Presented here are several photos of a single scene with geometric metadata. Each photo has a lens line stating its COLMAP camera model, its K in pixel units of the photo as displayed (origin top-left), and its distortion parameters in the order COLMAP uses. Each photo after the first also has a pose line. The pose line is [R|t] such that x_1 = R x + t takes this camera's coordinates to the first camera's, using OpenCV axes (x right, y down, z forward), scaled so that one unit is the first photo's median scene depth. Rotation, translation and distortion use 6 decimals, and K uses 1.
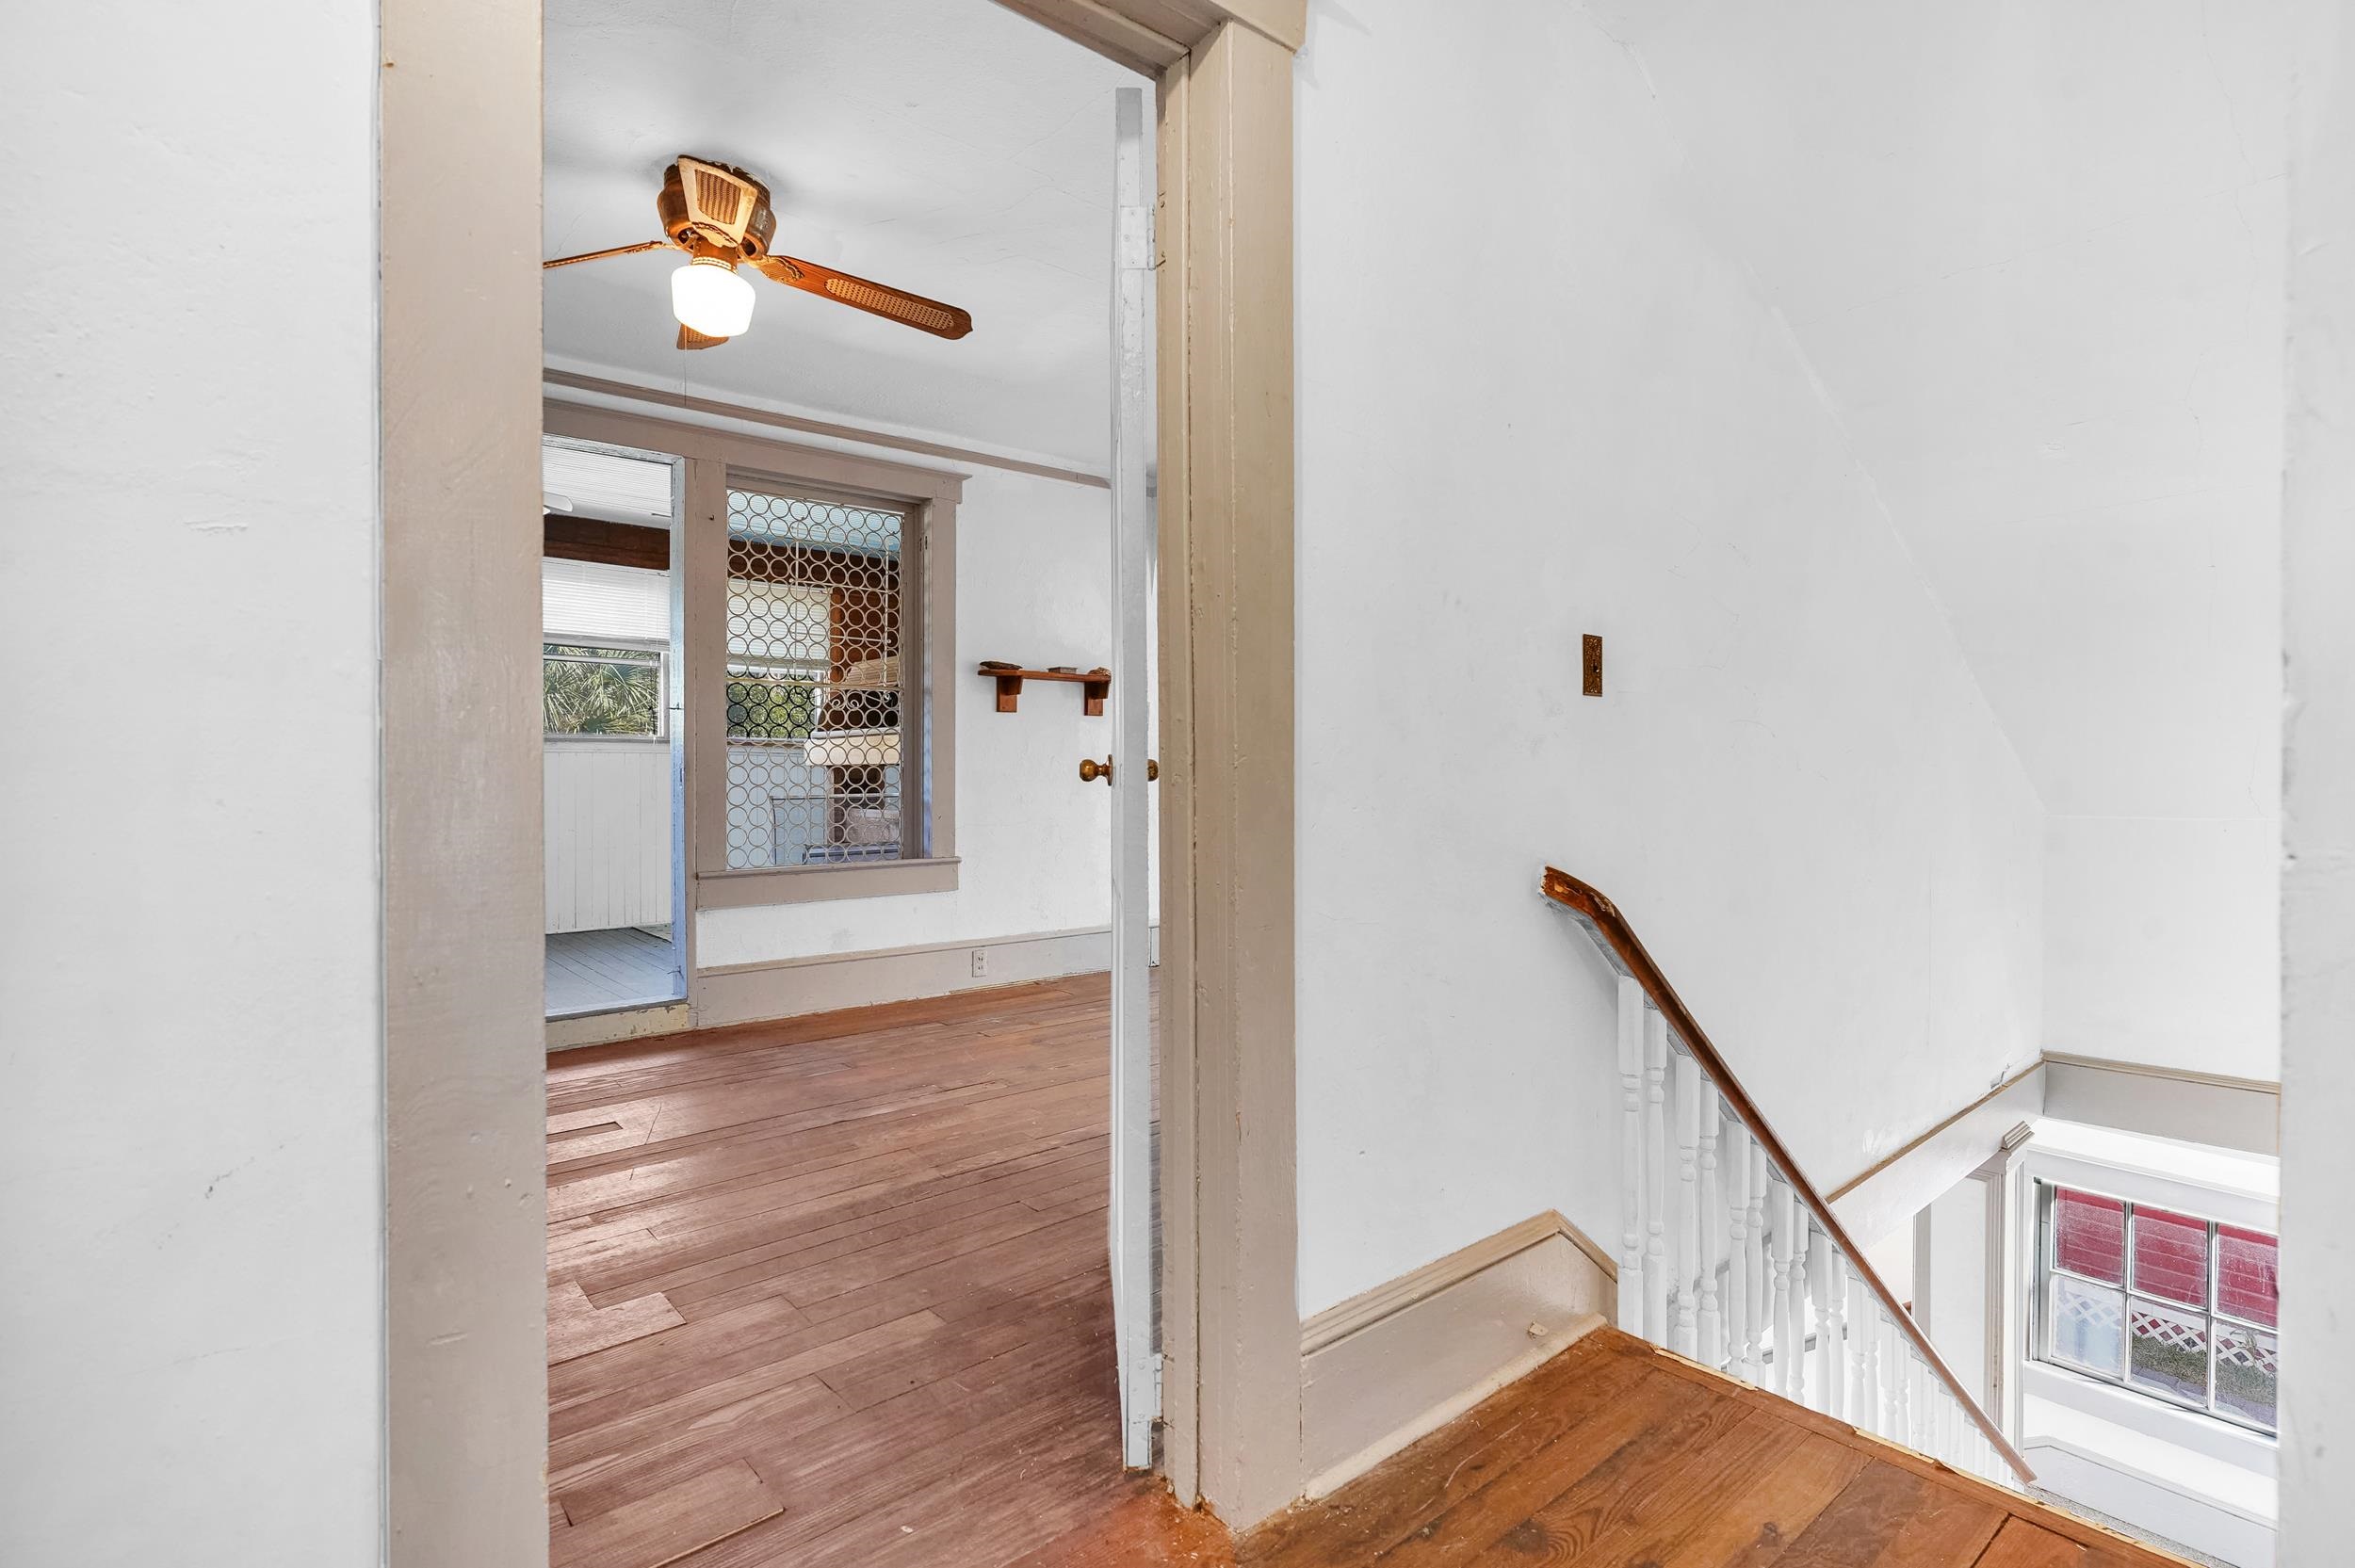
lens RADIAL K [[1141.7, 0, 1187.0], [0, 1141.7, 787.3], [0, 0, 1]] dist [-0.003795, 0.002778]
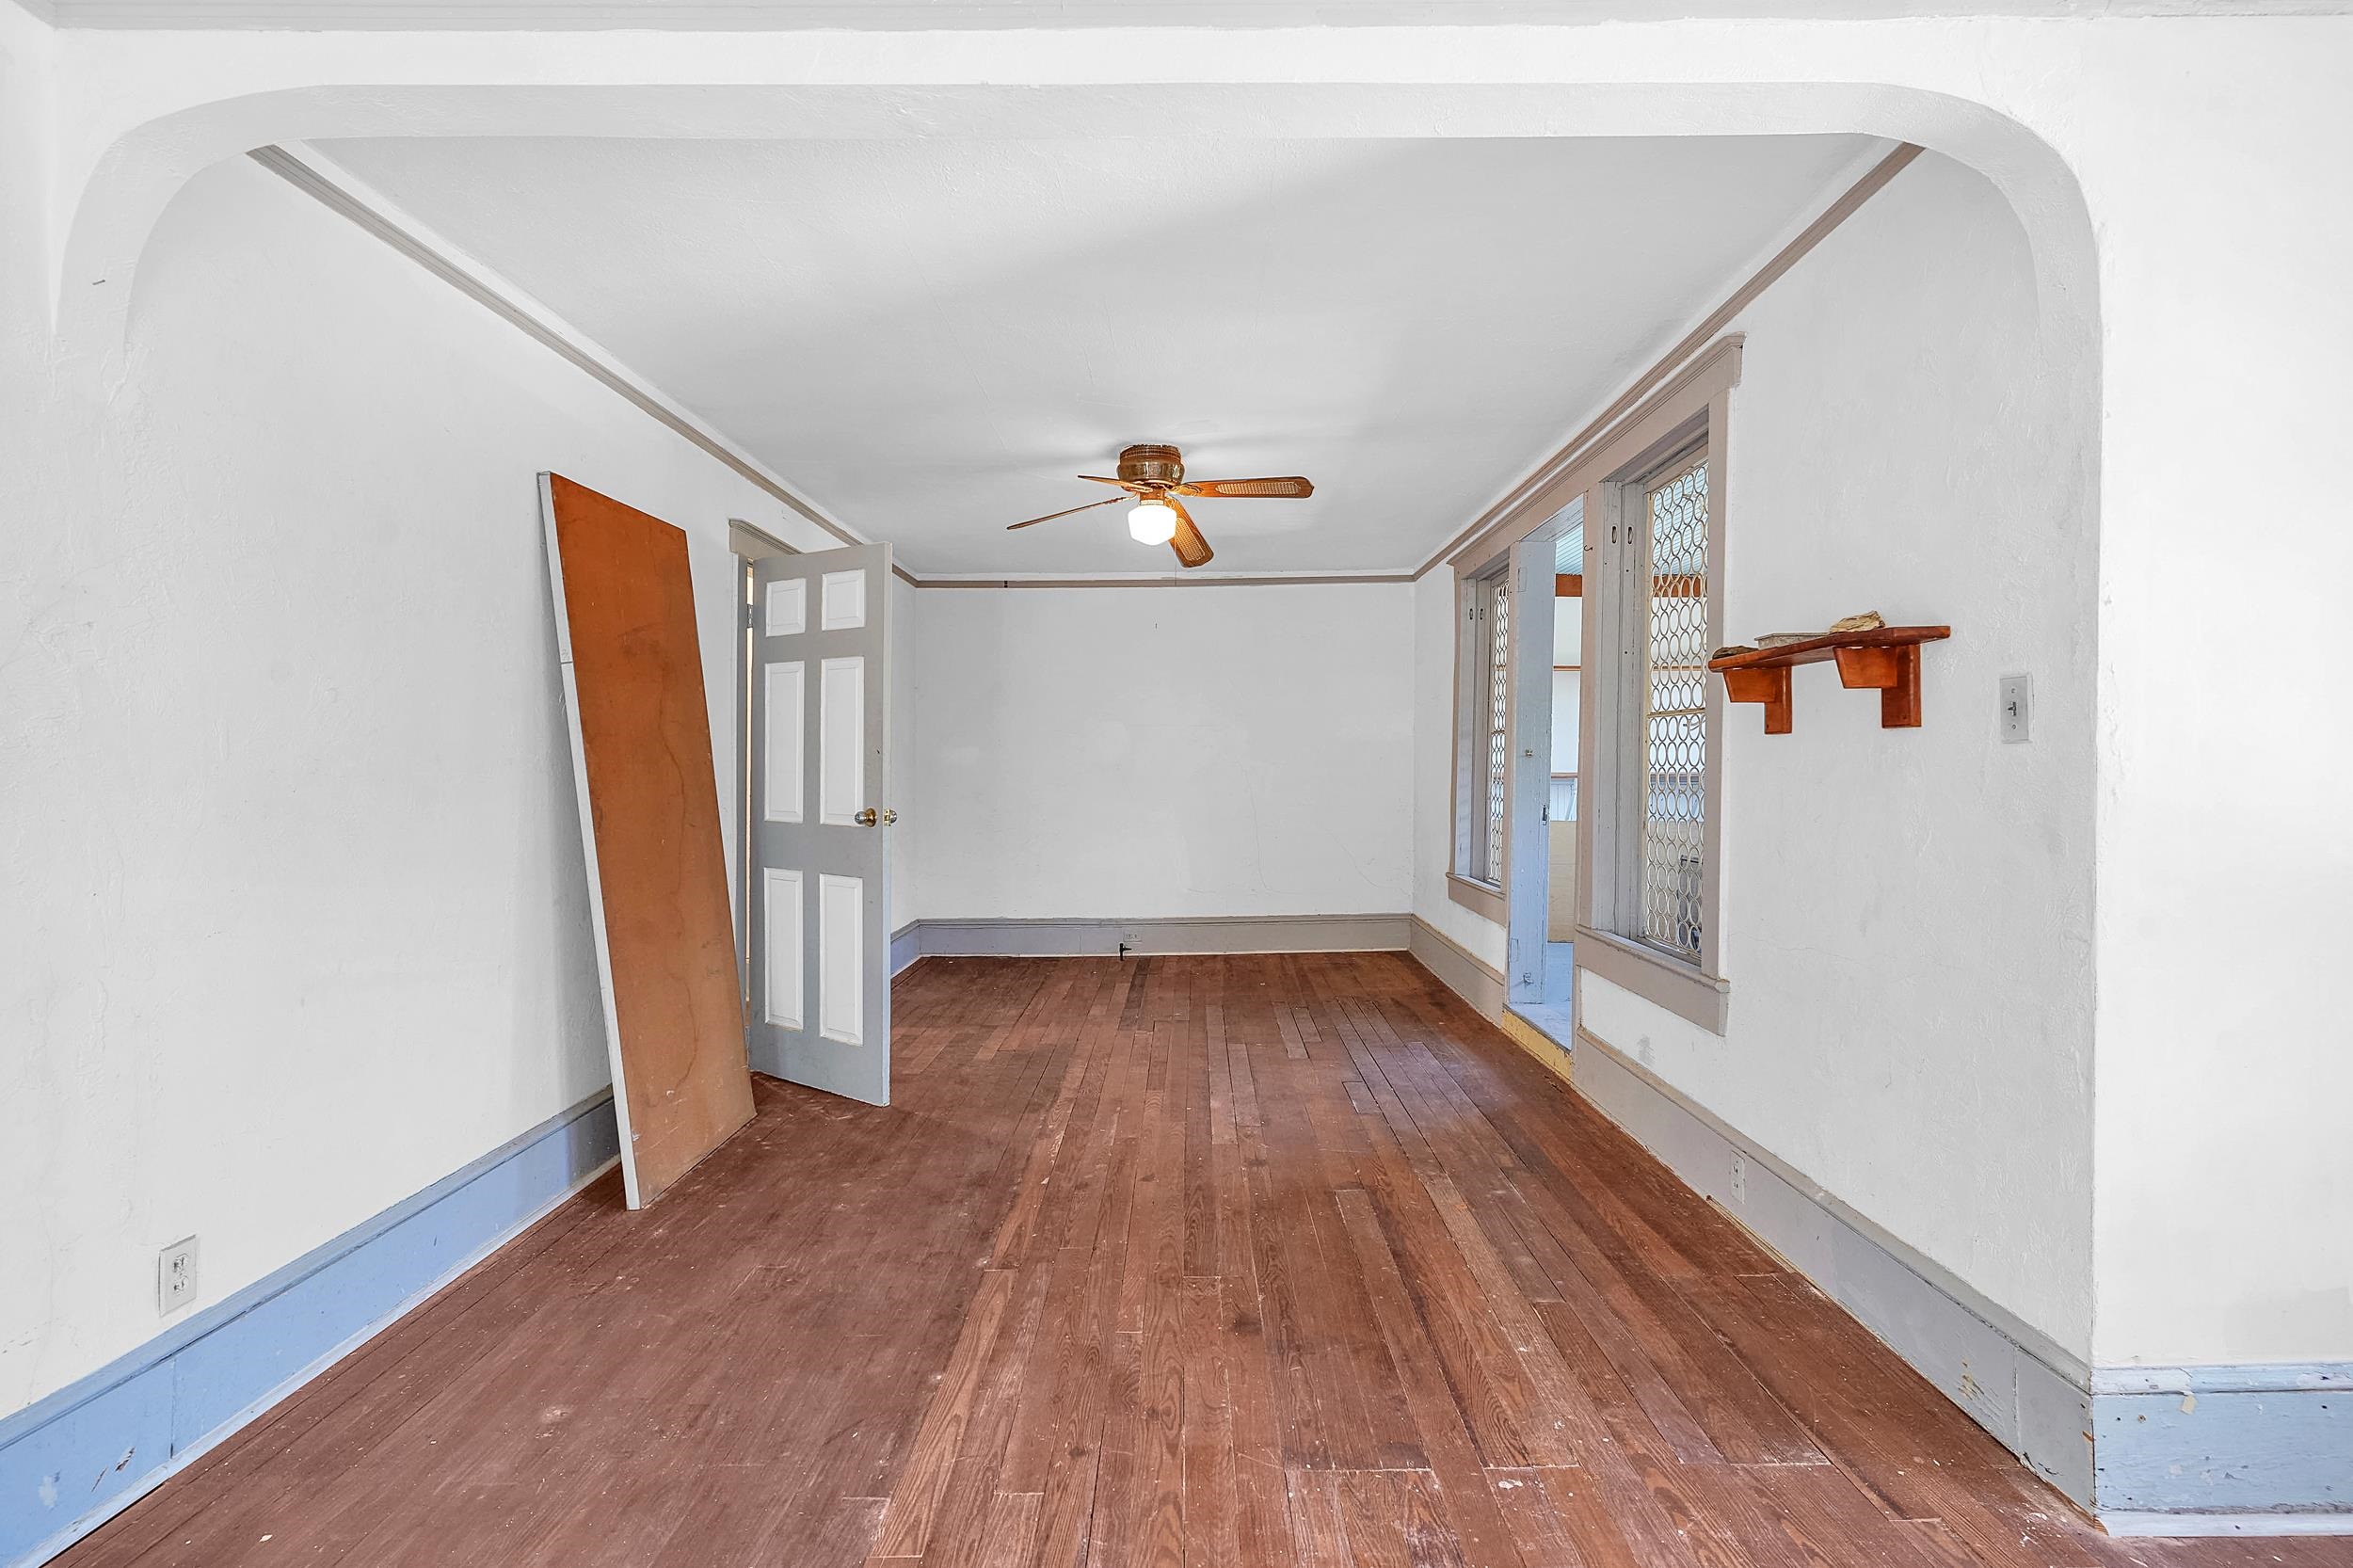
lens RADIAL K [[1140.9, 0, 1178.6], [0, 1140.9, 783.1], [0, 0, 1]] dist [-0.003795, 0.002778]
pose [[-0.658401, 0.003650, -0.752659, 0.516384], [-0.010238, 0.999852, 0.013804, -0.055160], [0.752598, 0.016794, -0.658266, 1.372119]]
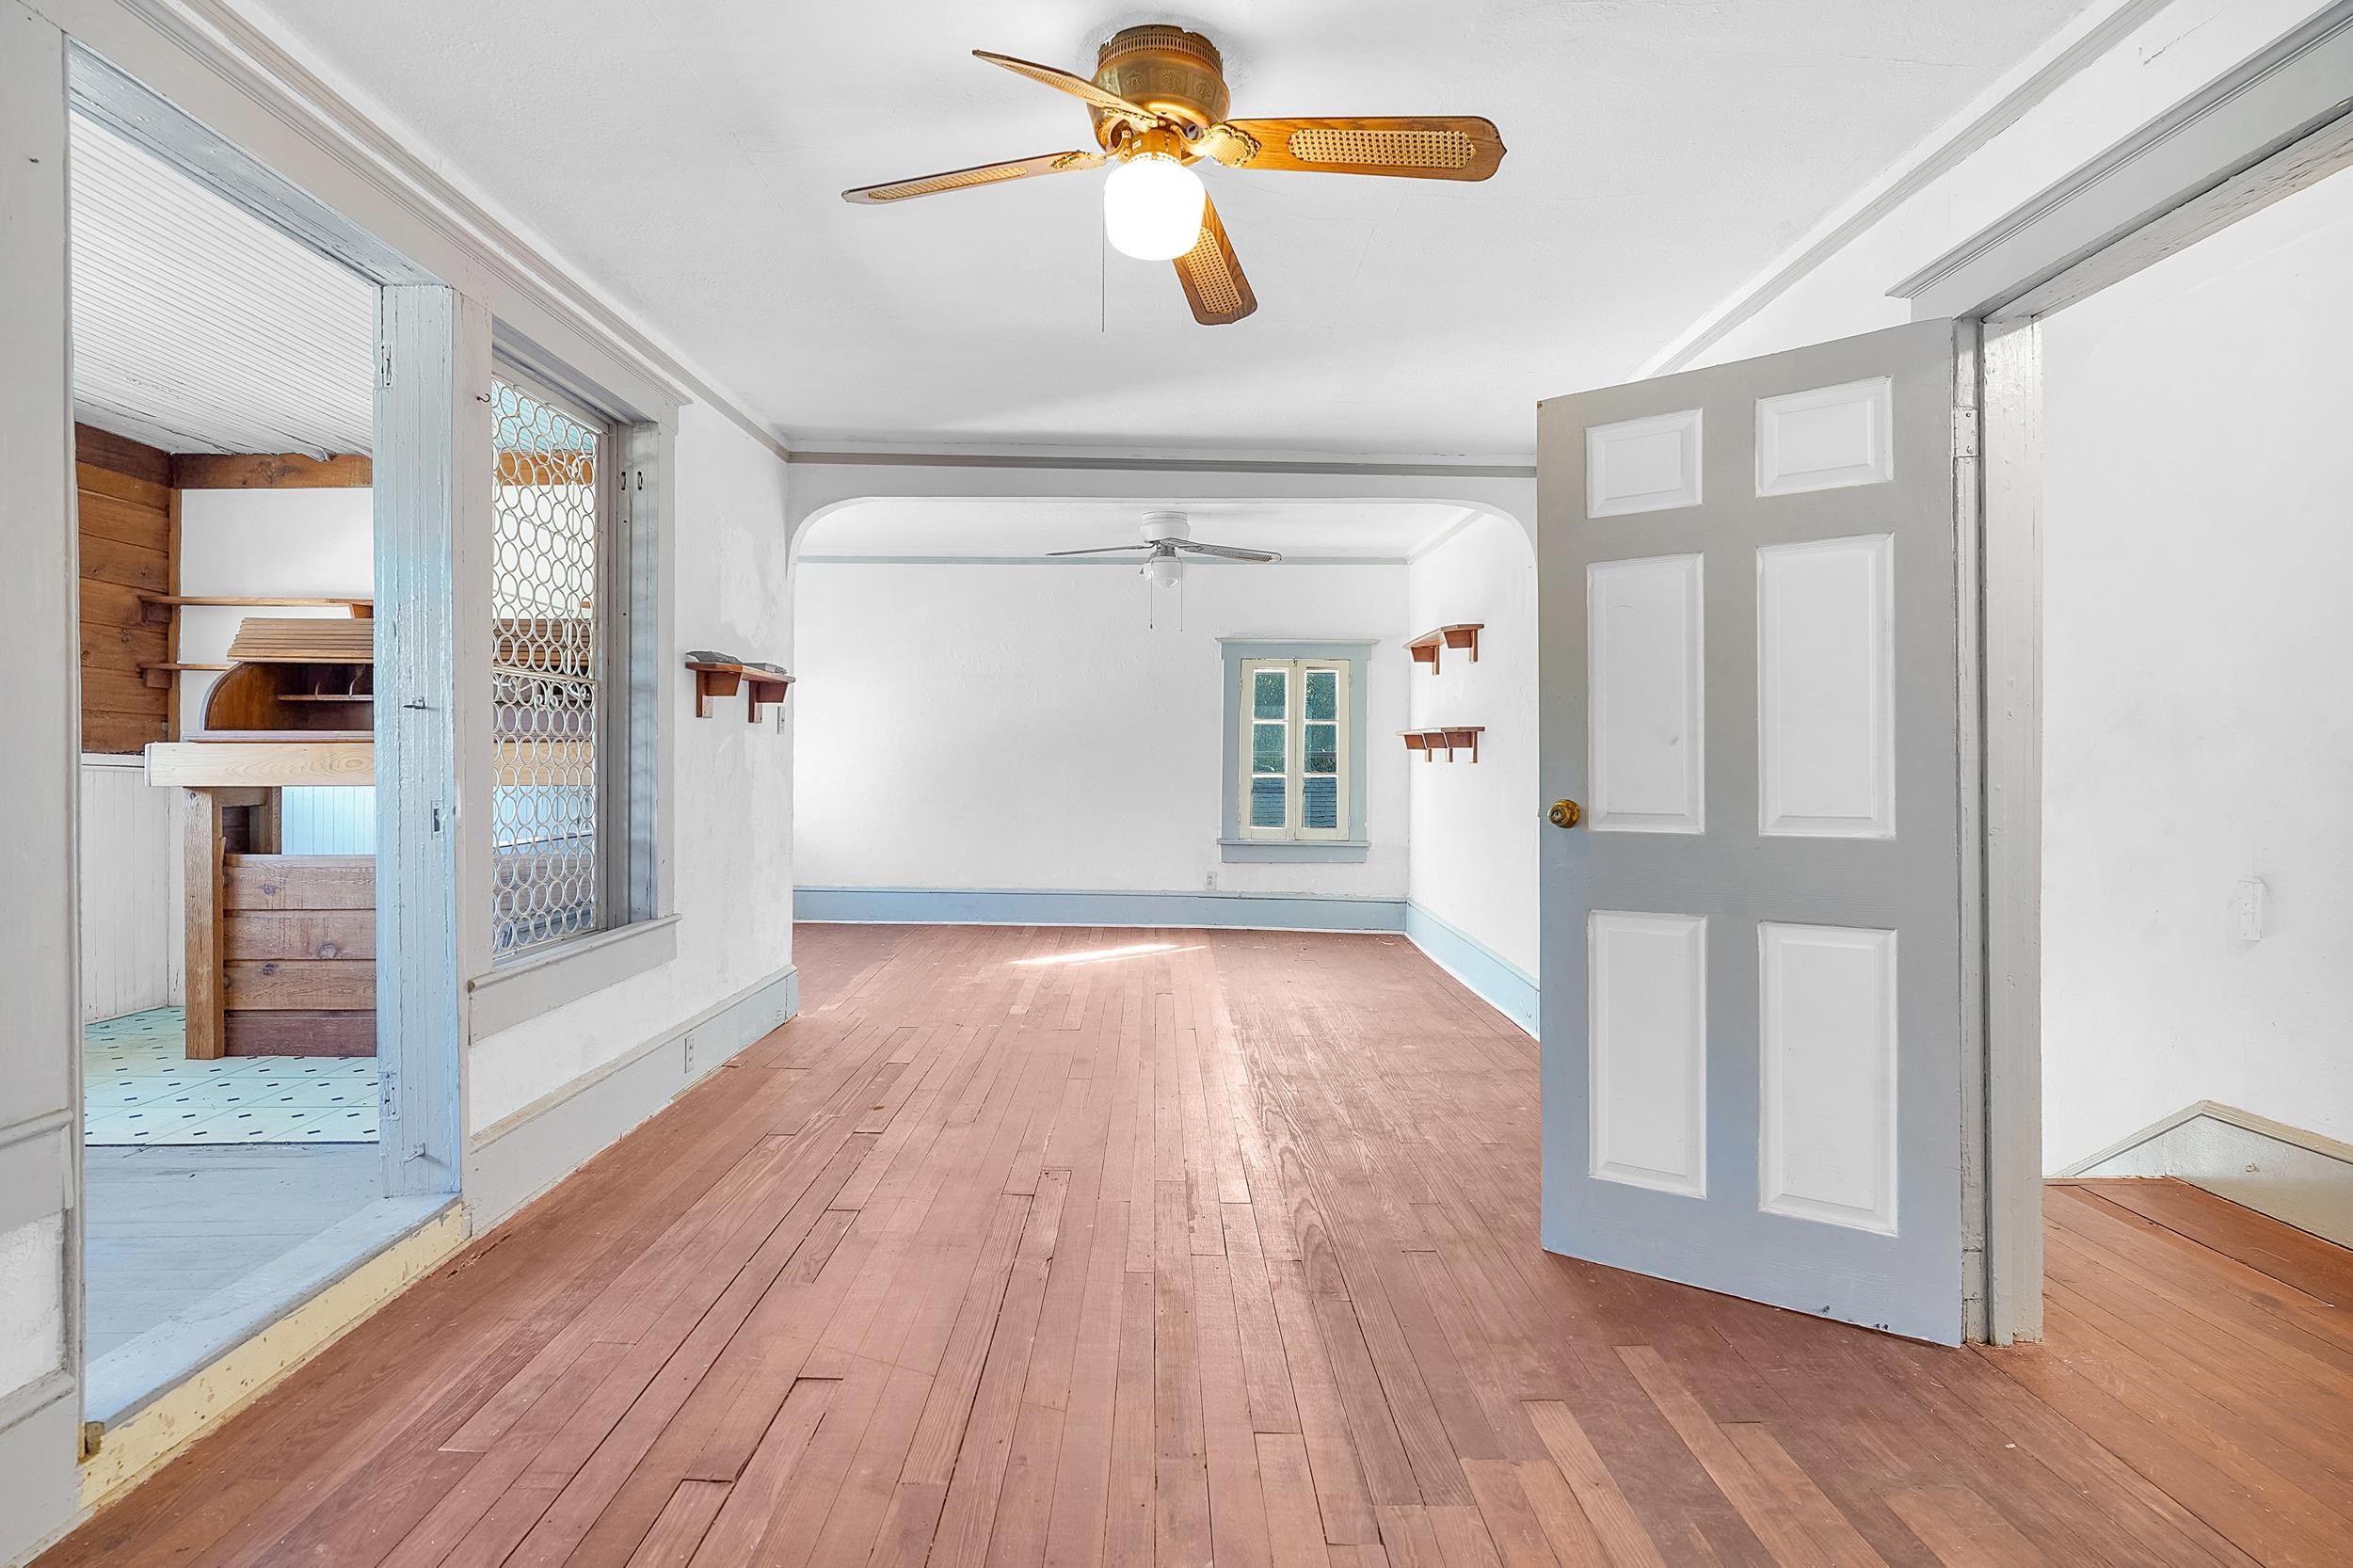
lens RADIAL K [[1140.9, 0, 1177.8], [0, 1140.9, 768.8], [0, 0, 1]] dist [-0.003795, 0.002778]
pose [[0.647084, -0.002934, 0.762413, -0.644908], [0.010322, 0.999935, -0.004913, -0.029592], [-0.762349, 0.011049, 0.647072, 0.324815]]
